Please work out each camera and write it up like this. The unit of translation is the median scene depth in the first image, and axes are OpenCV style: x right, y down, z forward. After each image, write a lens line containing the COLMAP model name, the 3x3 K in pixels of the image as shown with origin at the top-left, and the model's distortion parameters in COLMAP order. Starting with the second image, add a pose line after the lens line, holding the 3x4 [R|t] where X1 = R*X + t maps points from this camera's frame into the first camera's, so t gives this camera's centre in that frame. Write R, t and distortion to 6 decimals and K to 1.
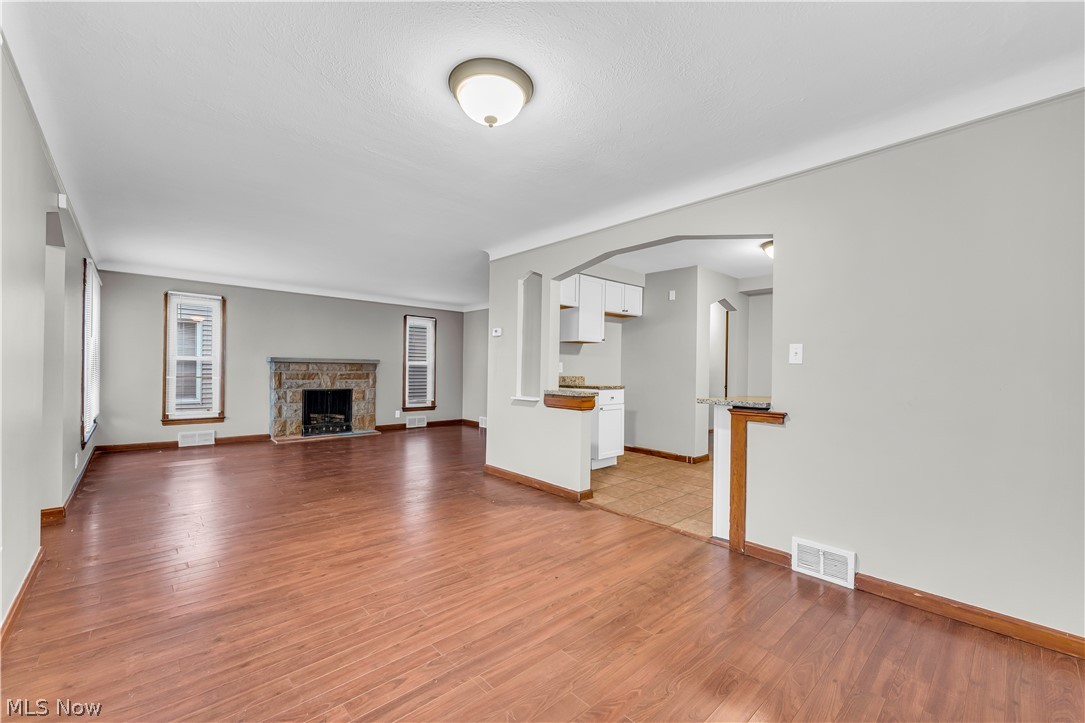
lens RADIAL K [[436.1, 0, 535.0], [0, 436.1, 368.2], [0, 0, 1]] dist [-0.000877, 0.000223]
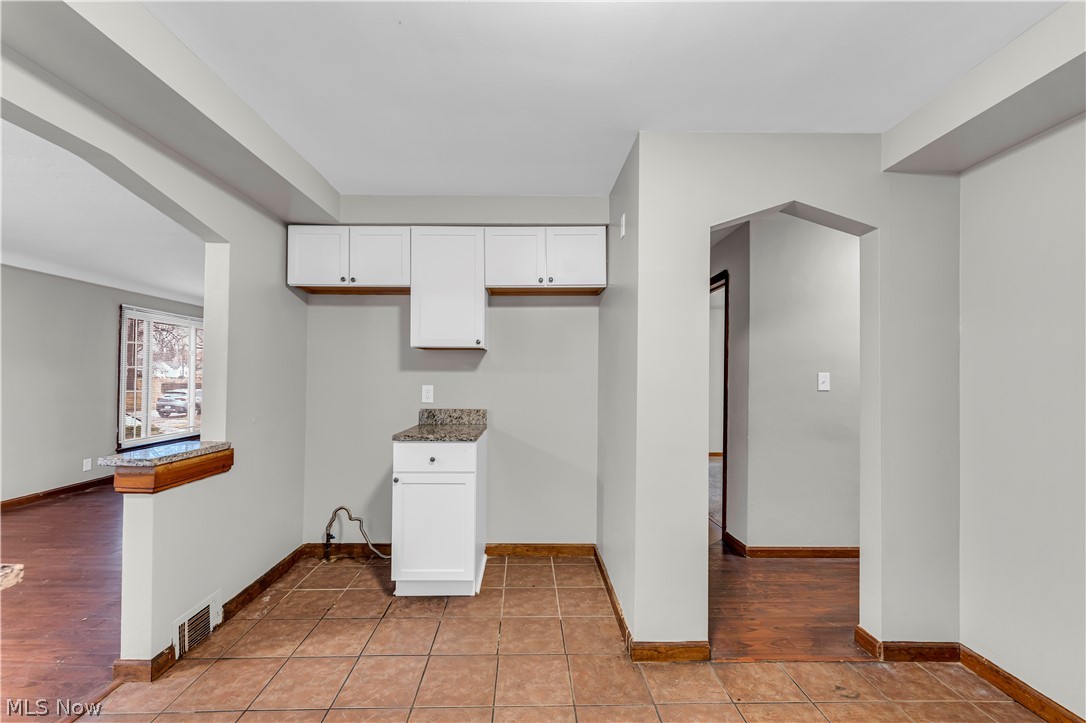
lens RADIAL K [[436.5, 0, 539.5], [0, 436.5, 369.2], [0, 0, 1]] dist [-0.000877, 0.000223]
pose [[0.753566, -0.018568, -0.657110, 0.559246], [0.005028, 0.999735, -0.022484, -0.020804], [0.657353, 0.013639, 0.753460, 0.666049]]
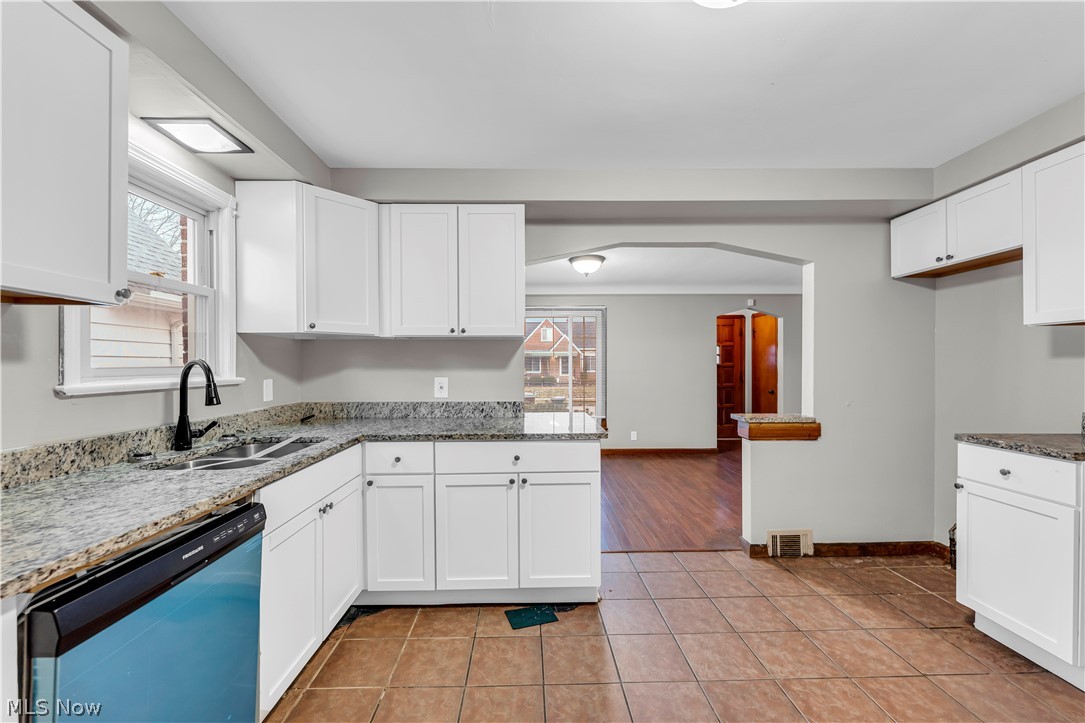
lens RADIAL K [[436.1, 0, 536.2], [0, 436.1, 367.7], [0, 0, 1]] dist [-0.000877, 0.000223]
pose [[-0.659890, -0.006352, -0.751335, 0.690668], [-0.003573, 0.999979, -0.005316, -0.018838], [0.751353, -0.000823, -0.659900, 0.889216]]
